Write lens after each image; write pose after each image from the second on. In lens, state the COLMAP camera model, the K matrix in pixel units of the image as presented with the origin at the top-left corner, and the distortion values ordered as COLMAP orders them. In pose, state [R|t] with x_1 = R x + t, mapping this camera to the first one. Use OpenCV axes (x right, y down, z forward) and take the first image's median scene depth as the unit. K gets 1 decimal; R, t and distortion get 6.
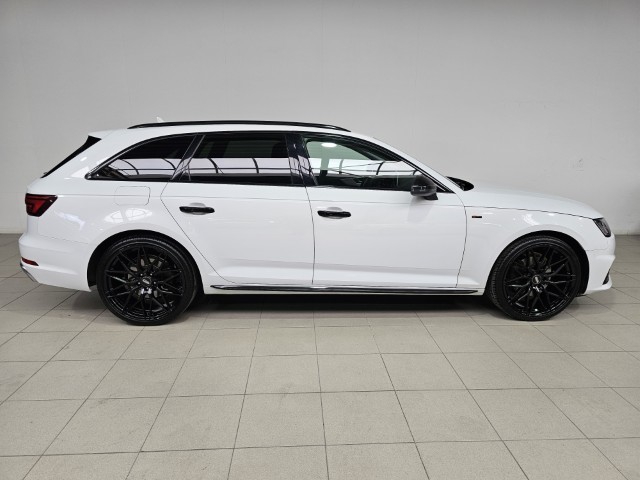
lens RADIAL K [[429.9, 0, 331.2], [0, 429.9, 243.2], [0, 0, 1]] dist [0.003040, -0.000277]
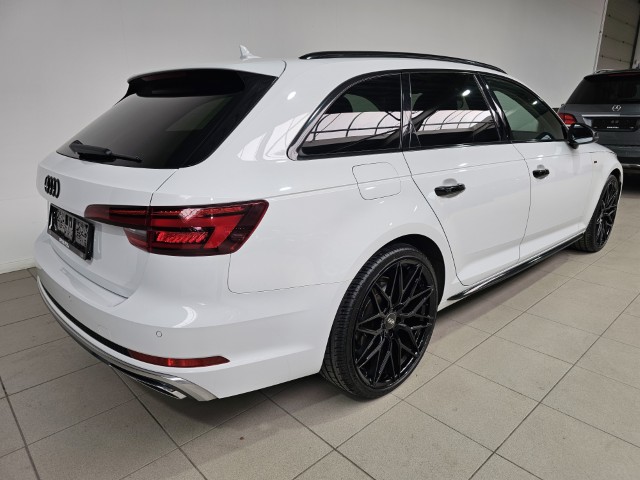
lens RADIAL K [[442.5, 0, 320.0], [0, 442.5, 240.0], [0, 0, 1]] dist [0.004934, 0.001896]
pose [[0.784092, -0.204167, 0.586102, -0.824580], [0.170994, 0.978860, 0.112225, -0.104336], [-0.596625, 0.012225, 0.802427, 0.550765]]
